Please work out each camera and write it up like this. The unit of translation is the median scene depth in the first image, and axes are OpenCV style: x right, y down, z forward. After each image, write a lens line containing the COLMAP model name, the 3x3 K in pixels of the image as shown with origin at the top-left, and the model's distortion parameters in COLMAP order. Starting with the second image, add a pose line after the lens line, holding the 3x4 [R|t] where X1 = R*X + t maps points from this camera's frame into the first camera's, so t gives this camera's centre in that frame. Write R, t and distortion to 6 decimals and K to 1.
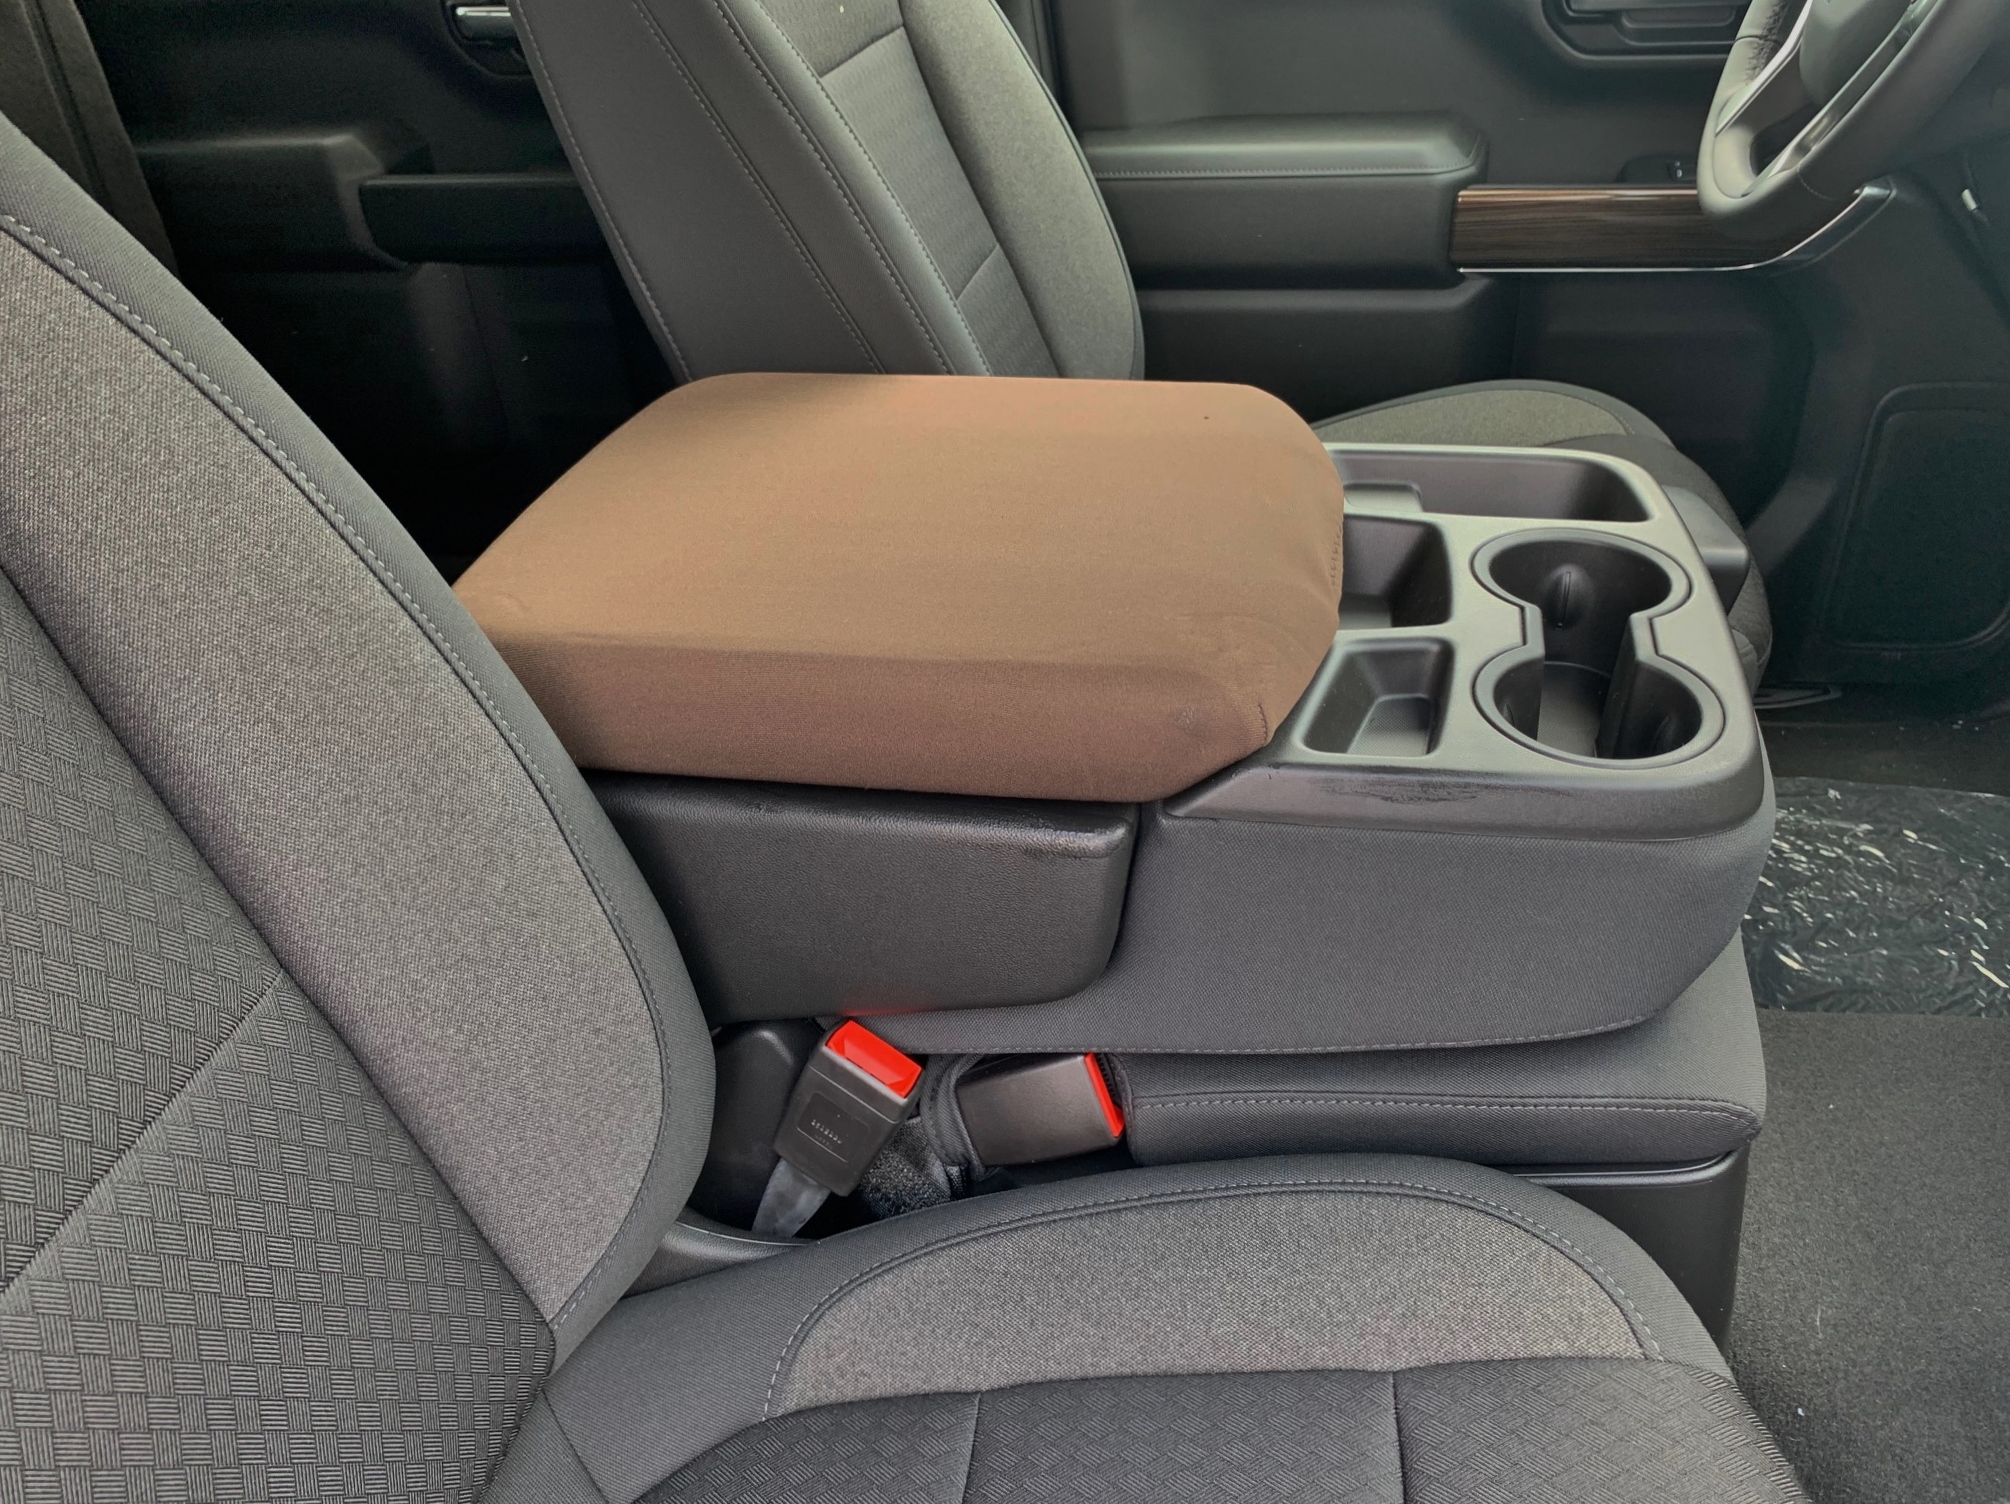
lens RADIAL K [[1479.5, 0, 998.6], [0, 1479.5, 737.0], [0, 0, 1]] dist [-0.004241, -0.001937]
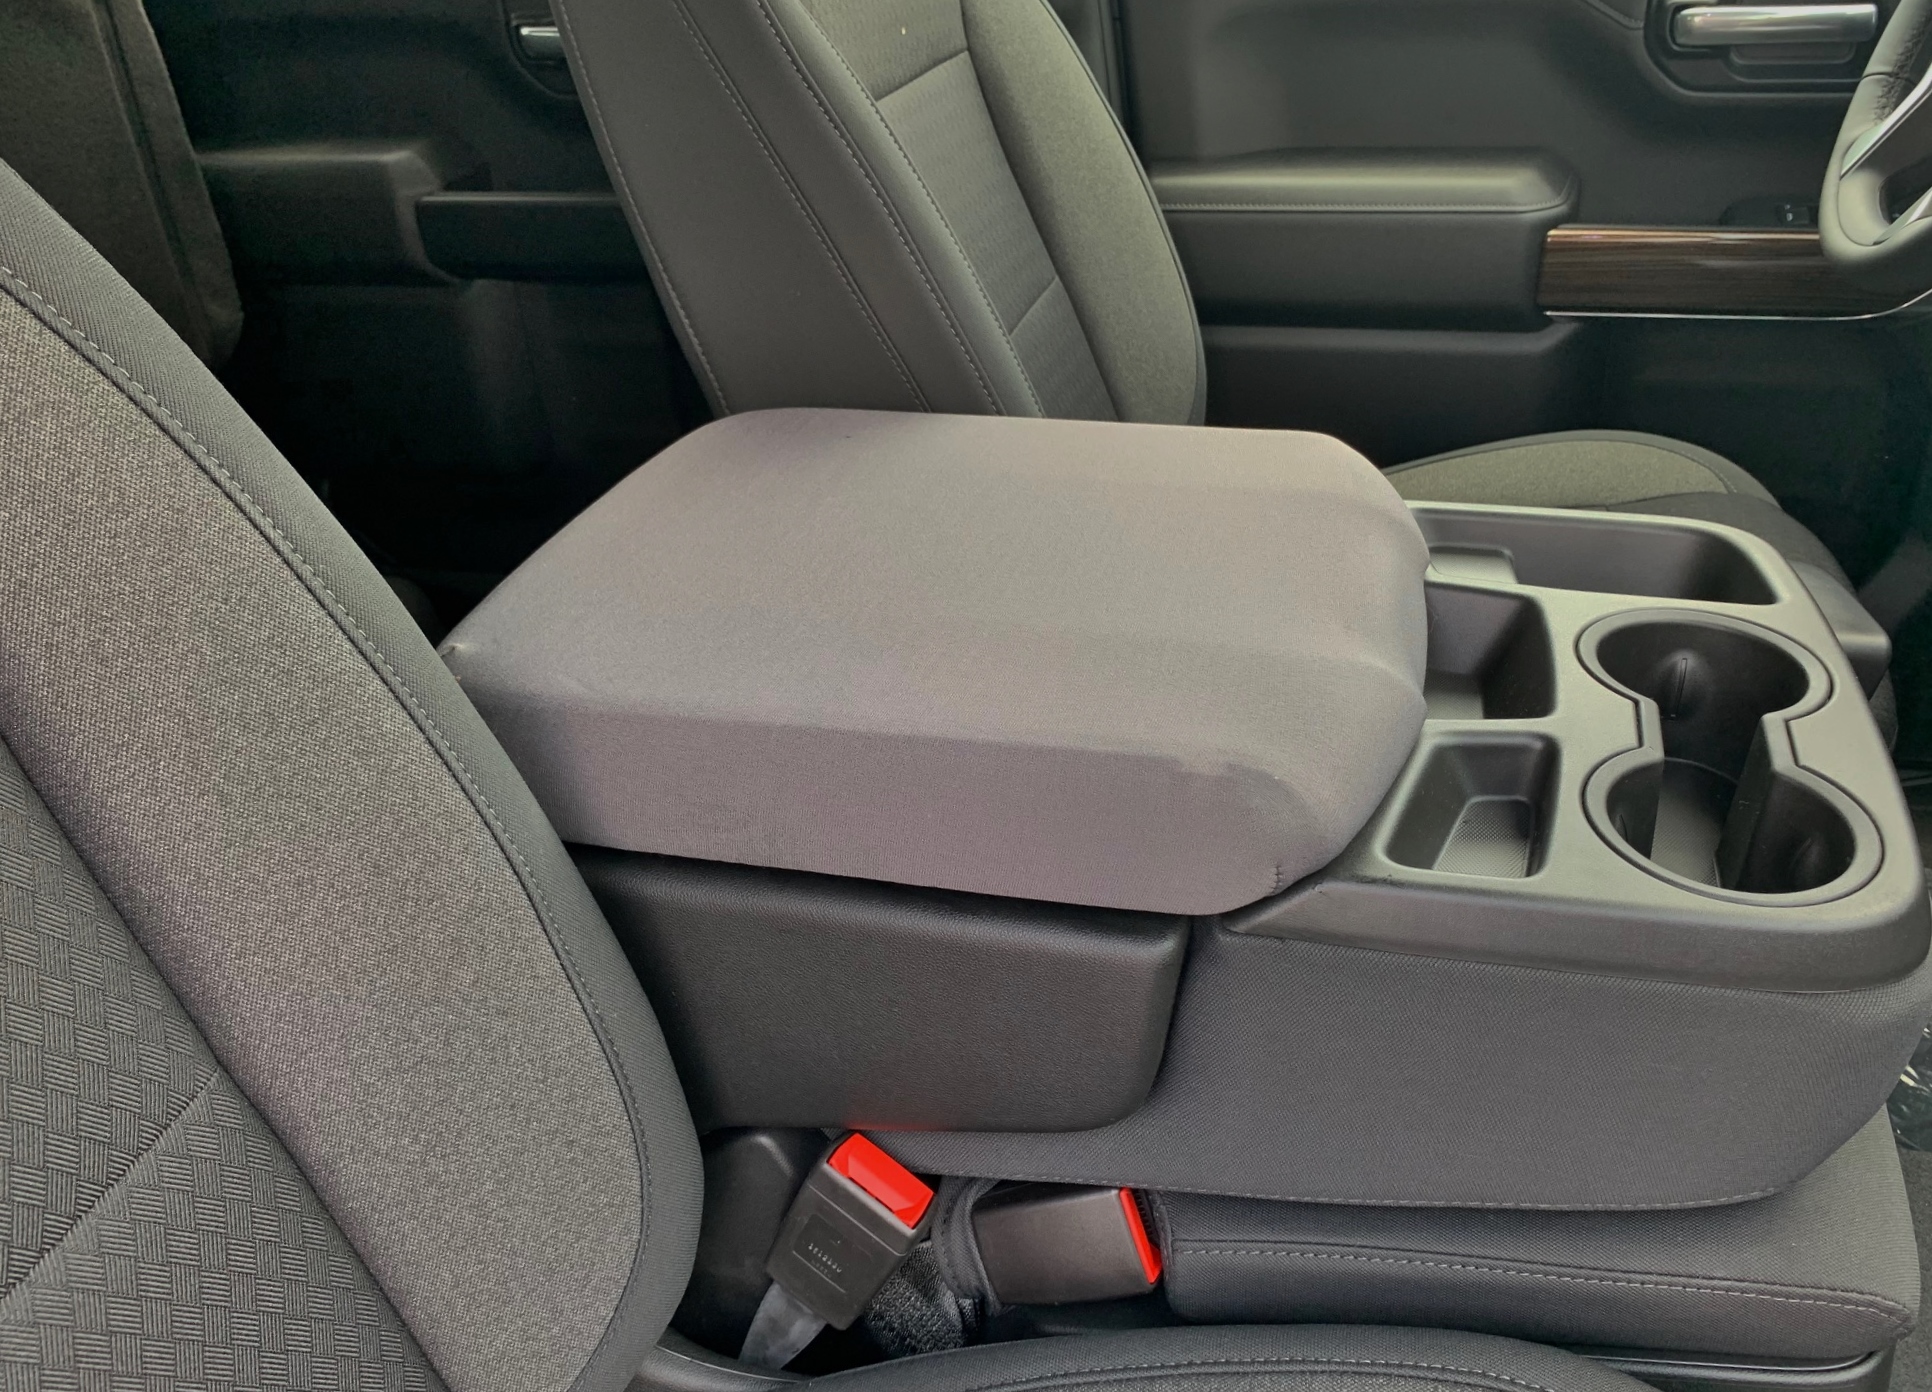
lens RADIAL K [[1486.3, 0, 960.0], [0, 1486.3, 687.6], [0, 0, 1]] dist [-0.005719, 0.000116]
pose [[0.997646, 0.038175, -0.056959, 0.002595], [-0.040797, 0.998127, -0.045594, -0.038829], [0.055112, 0.047811, 0.997335, 0.095260]]
